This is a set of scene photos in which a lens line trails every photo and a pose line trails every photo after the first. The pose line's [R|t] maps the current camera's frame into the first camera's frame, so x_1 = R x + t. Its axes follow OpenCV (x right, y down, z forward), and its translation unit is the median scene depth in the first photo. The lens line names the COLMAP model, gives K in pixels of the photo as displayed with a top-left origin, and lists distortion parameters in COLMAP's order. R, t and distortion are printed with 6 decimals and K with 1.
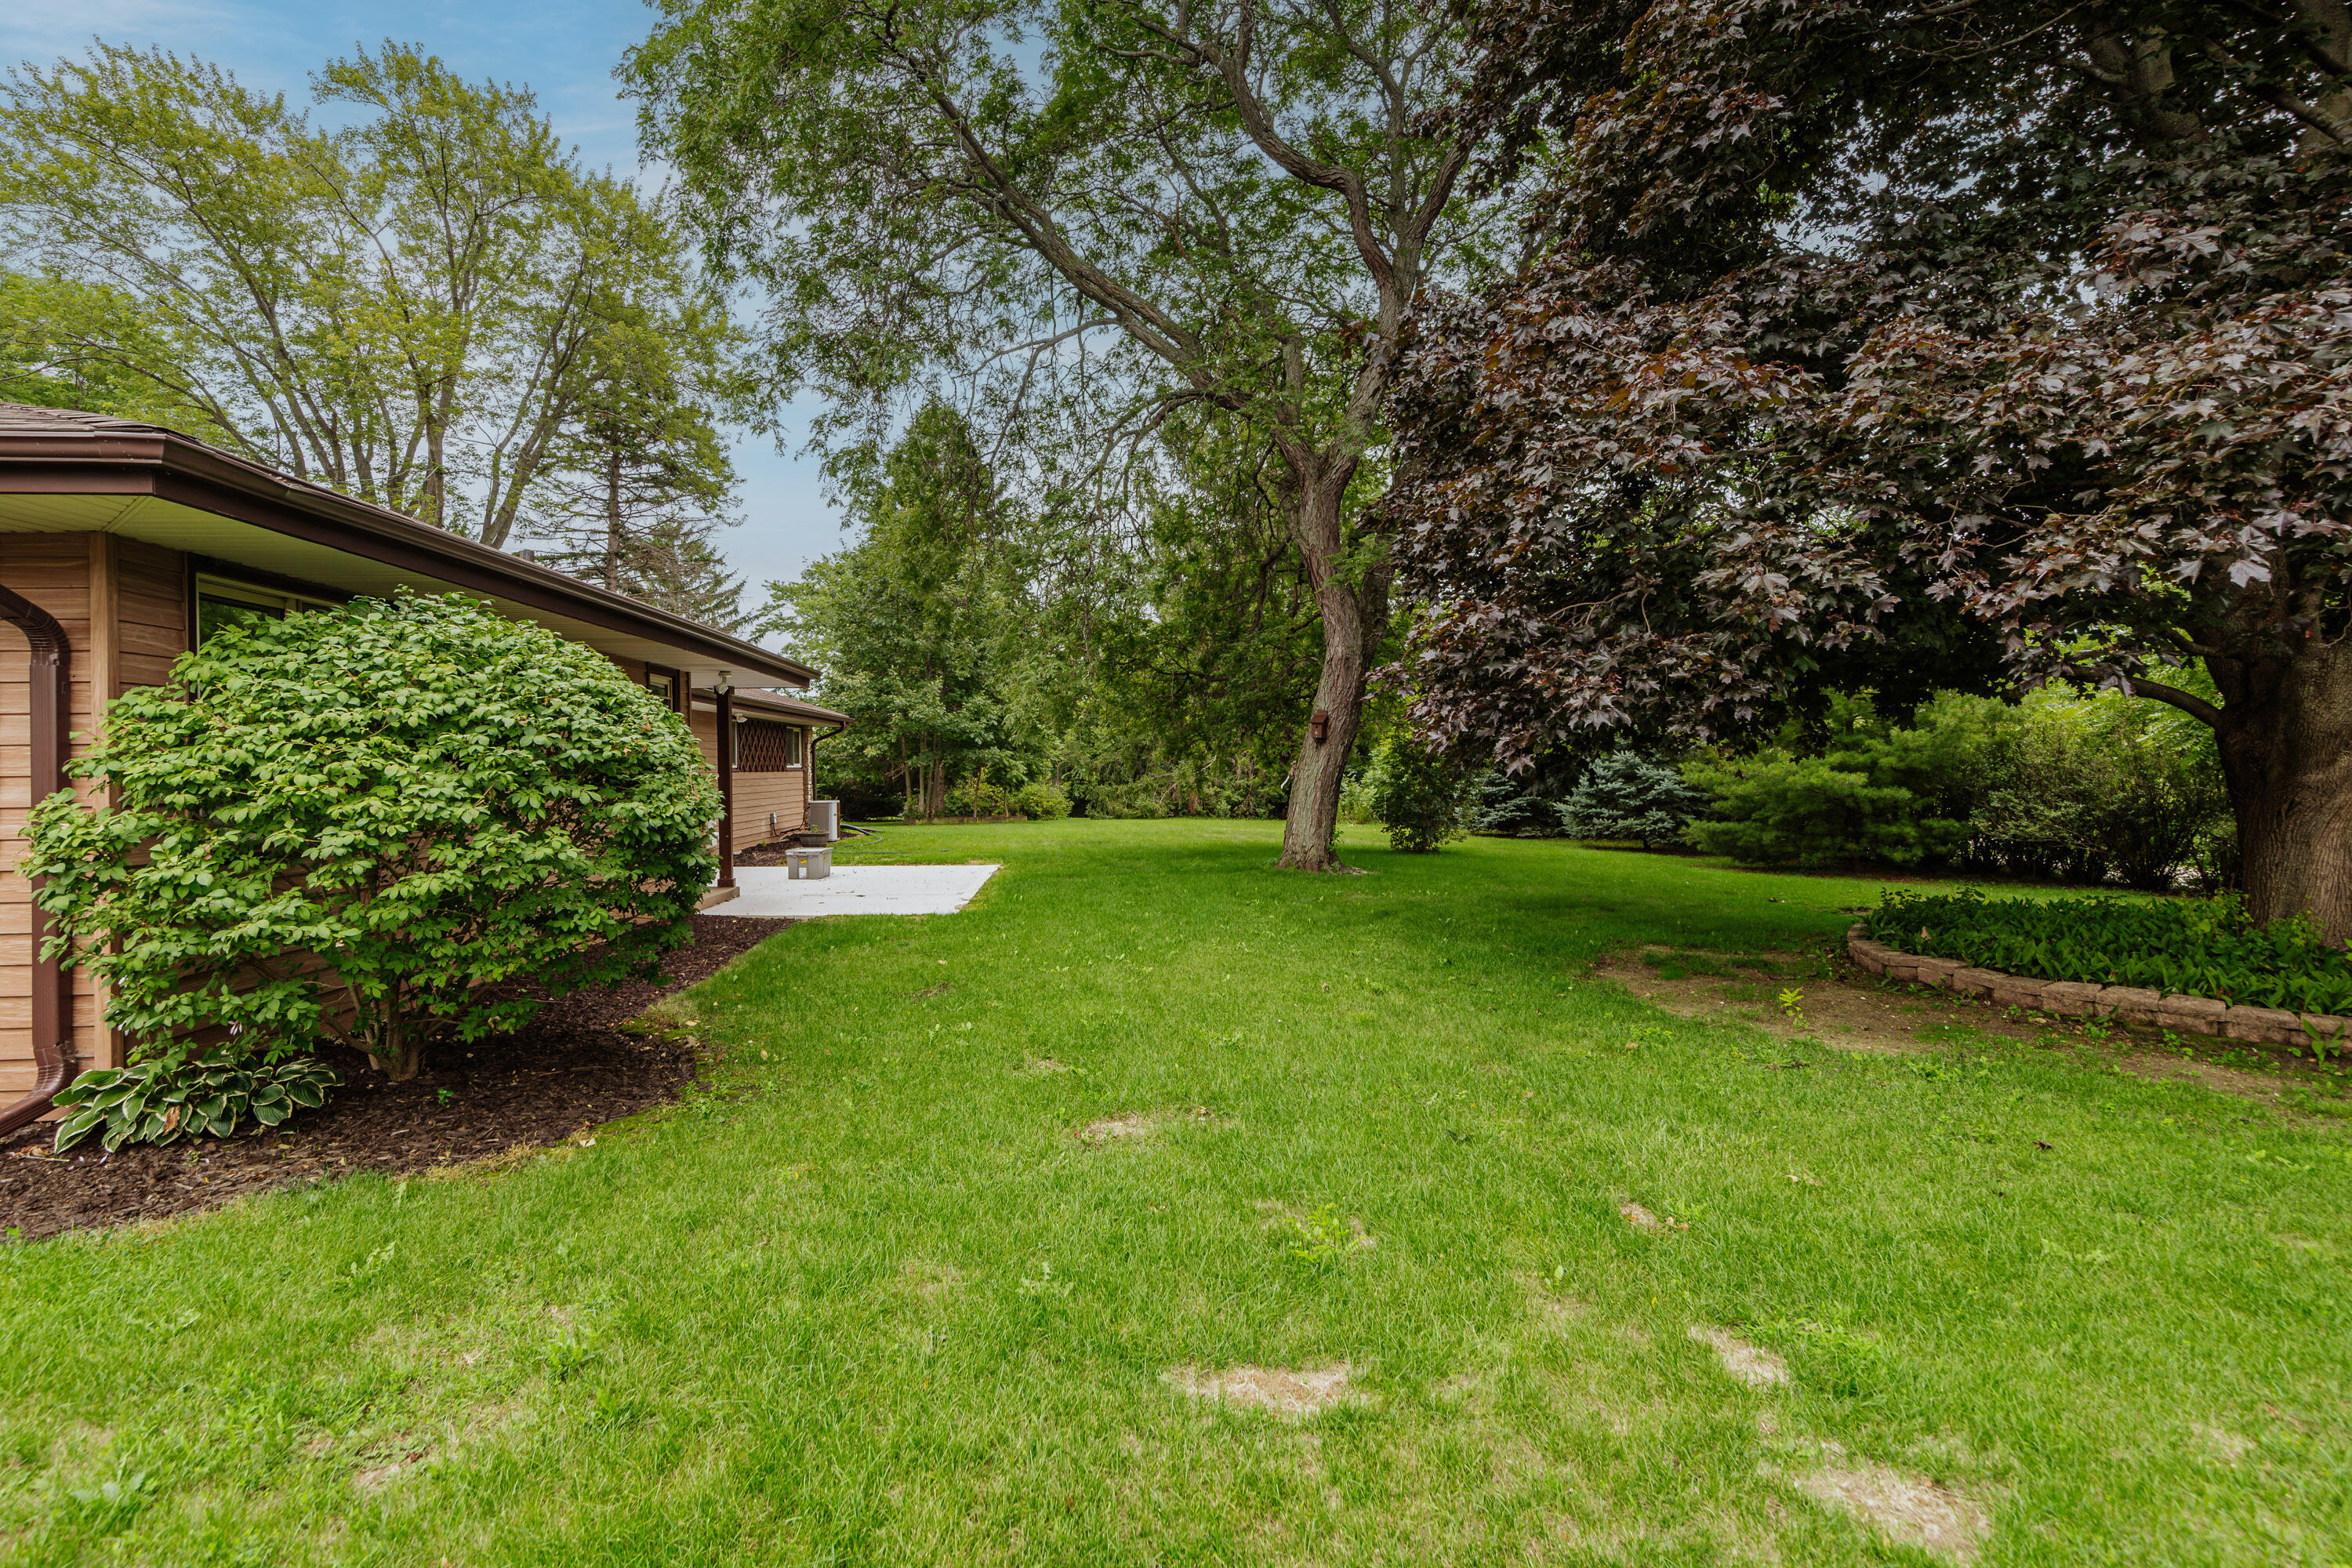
lens RADIAL K [[1212.7, 0, 1177.6], [0, 1212.7, 793.2], [0, 0, 1]] dist [0.002071, 0.000395]
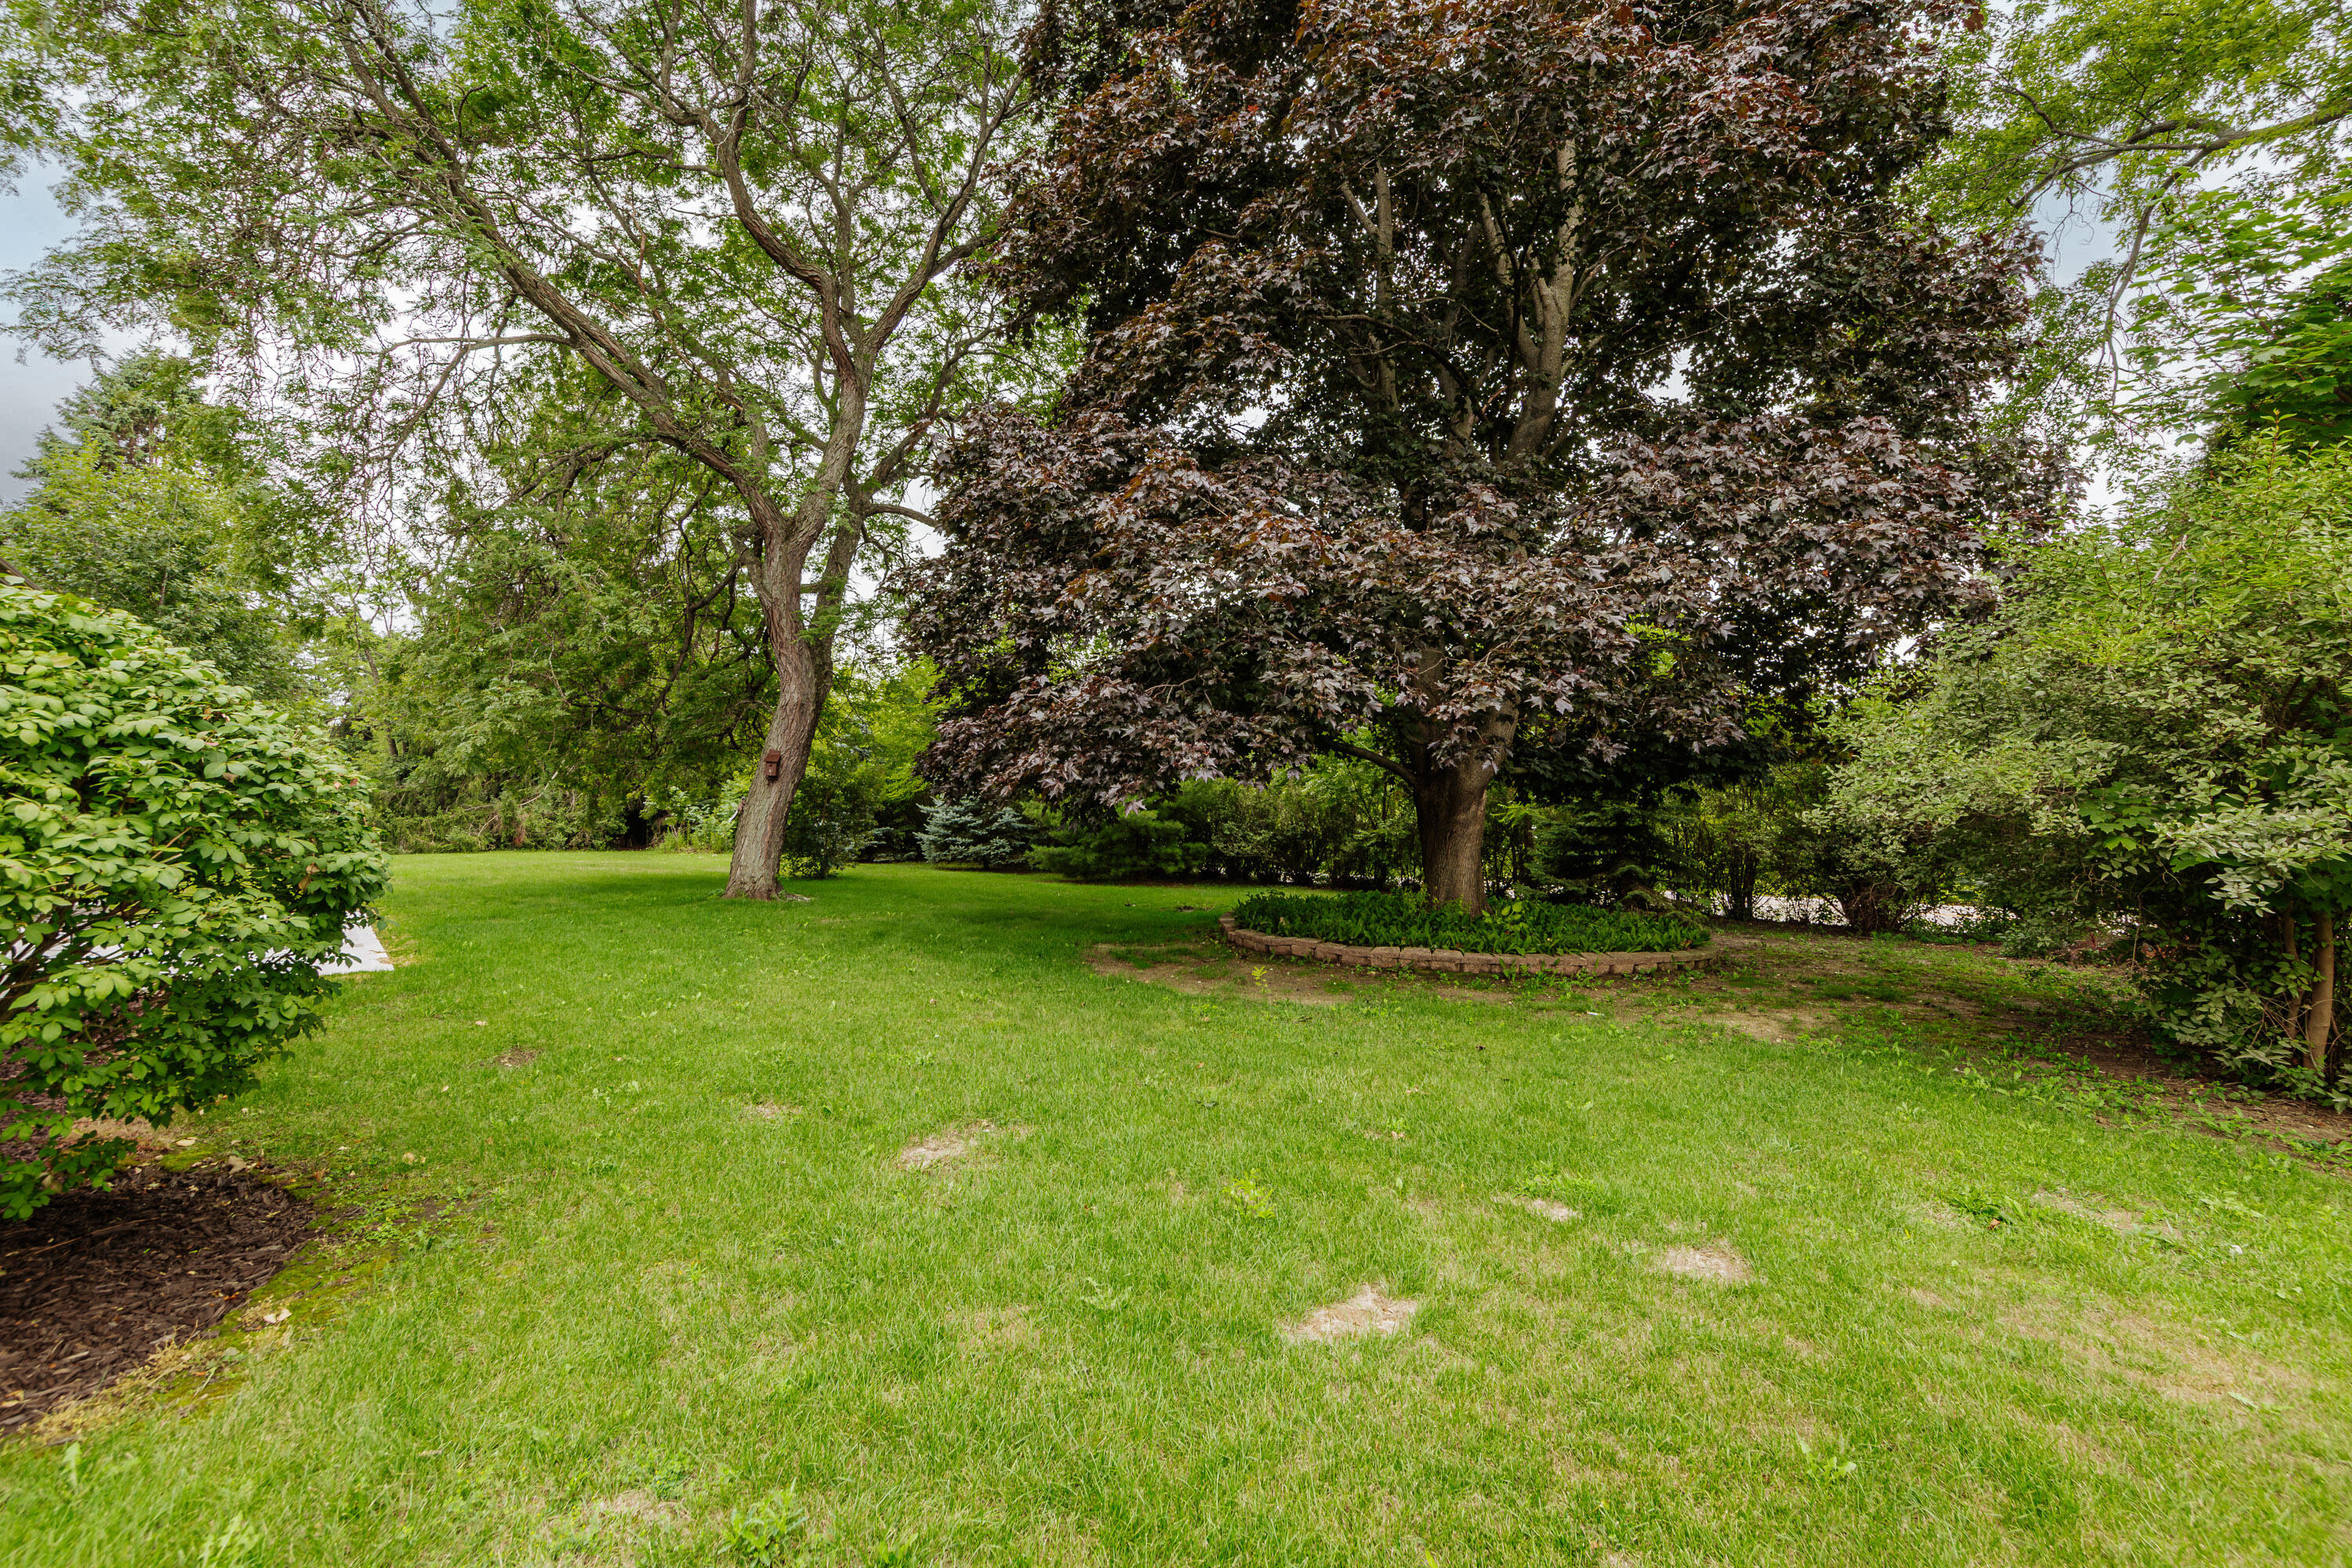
lens RADIAL K [[1028.5, 0, 1176.1], [0, 1028.5, 782.1], [0, 0, 1]] dist [0.001192, 0.000117]
pose [[0.783492, 0.022939, 0.620979, -0.245193], [0.001109, 0.999265, -0.038313, -0.006215], [-0.621402, 0.030706, 0.782890, 0.086938]]
